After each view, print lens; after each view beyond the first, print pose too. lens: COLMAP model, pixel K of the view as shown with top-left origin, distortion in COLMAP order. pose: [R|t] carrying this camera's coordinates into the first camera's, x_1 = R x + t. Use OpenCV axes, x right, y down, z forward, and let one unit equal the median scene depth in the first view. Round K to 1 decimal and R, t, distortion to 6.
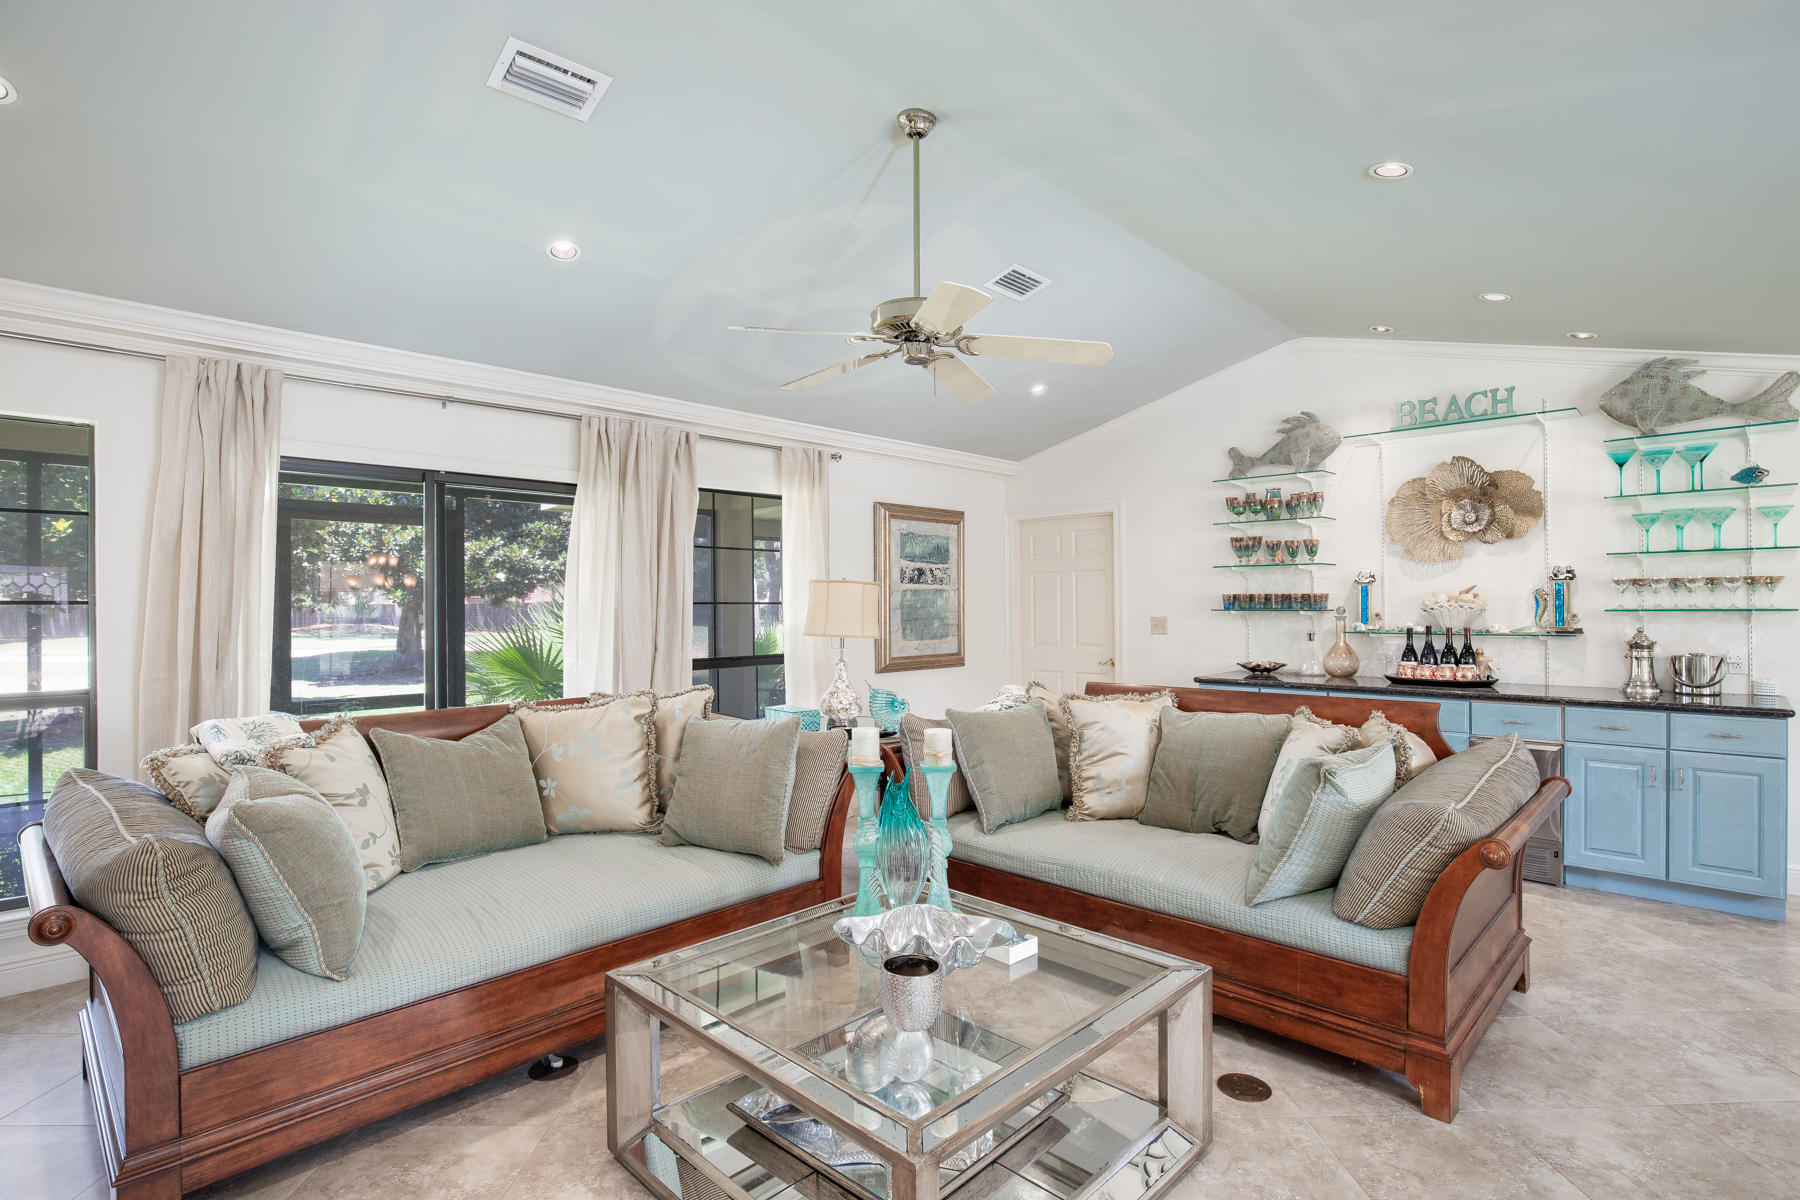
lens RADIAL K [[873.8, 0, 902.0], [0, 873.8, 598.7], [0, 0, 1]] dist [-0.001167, -0.000159]
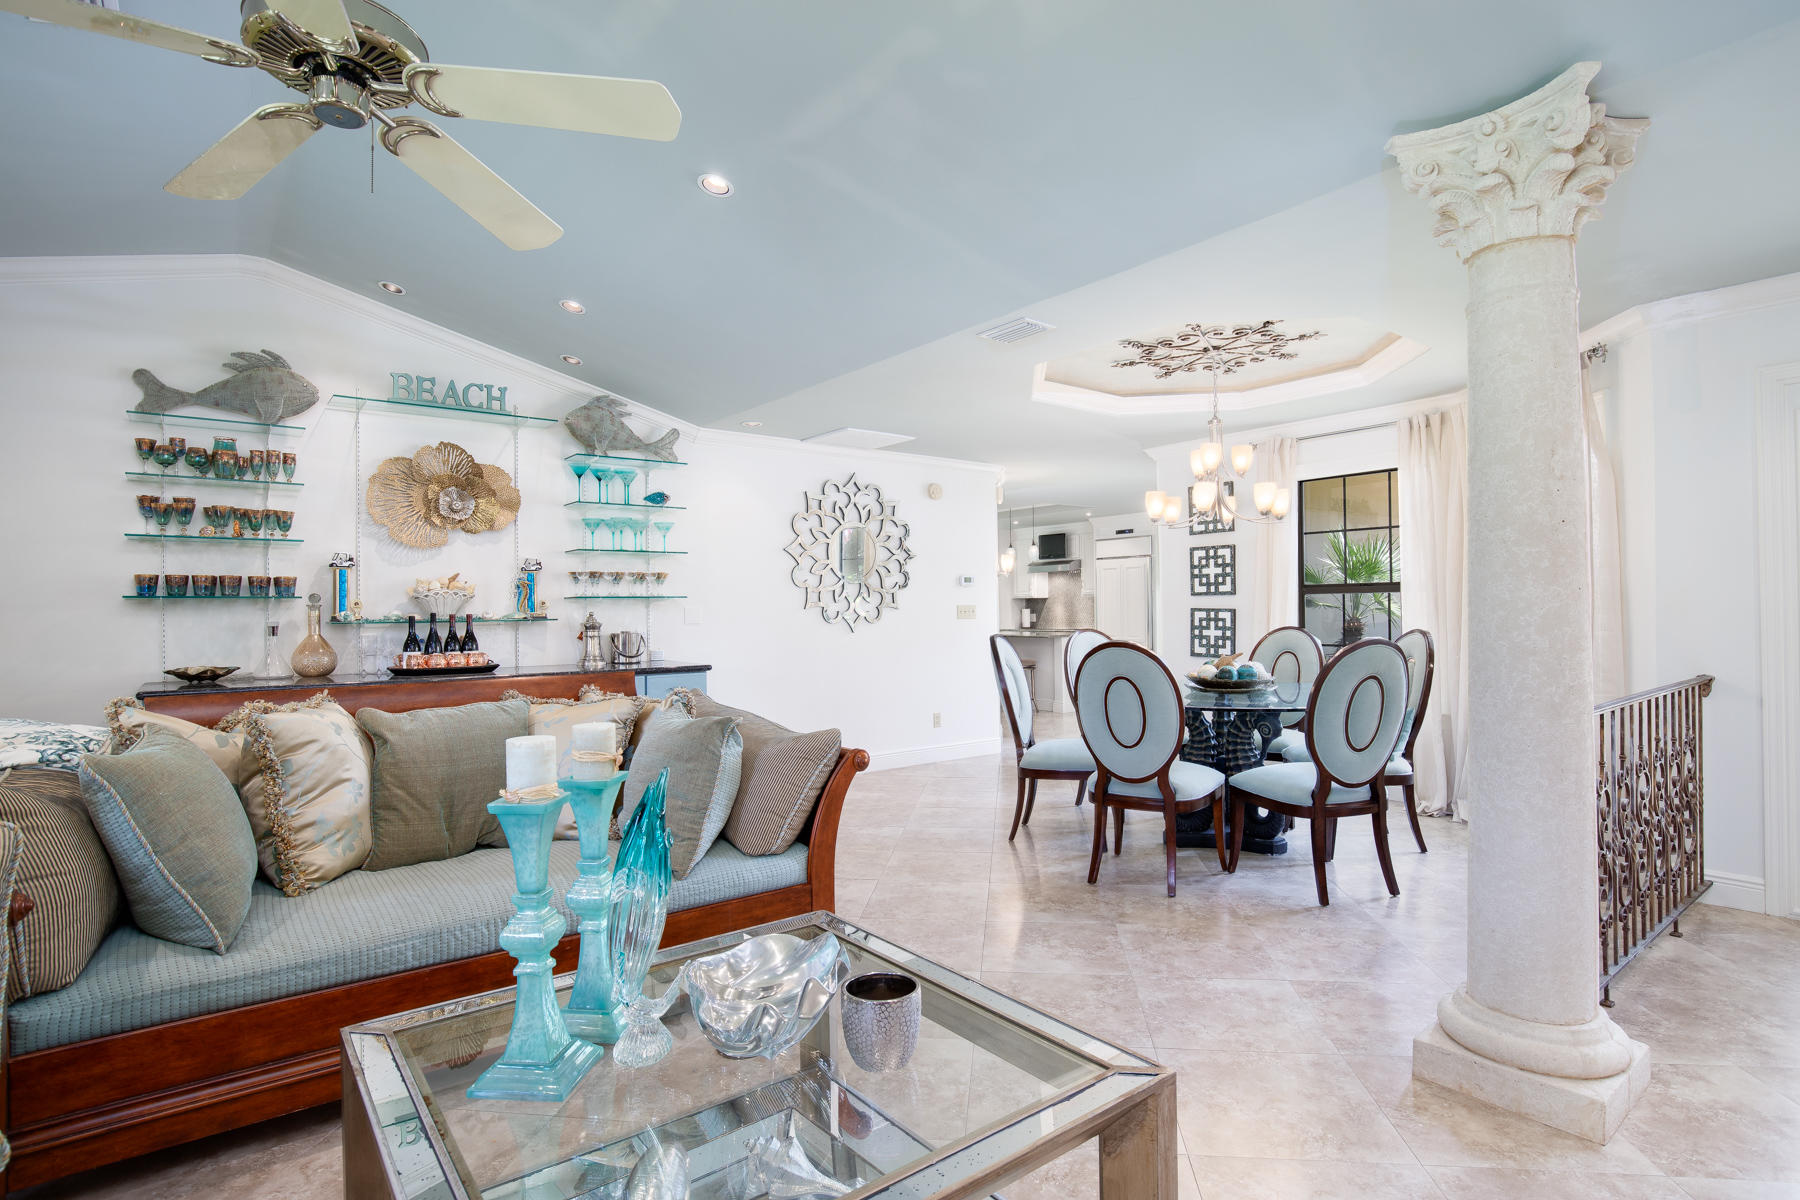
lens RADIAL K [[916.9, 0, 902.9], [0, 916.9, 608.8], [0, 0, 1]] dist [-0.028660, -0.000895]
pose [[0.139675, 0.008350, 0.990162, -0.319989], [0.001504, 0.999962, -0.008645, 0.036162], [-0.990196, 0.002697, 0.139657, 0.353113]]
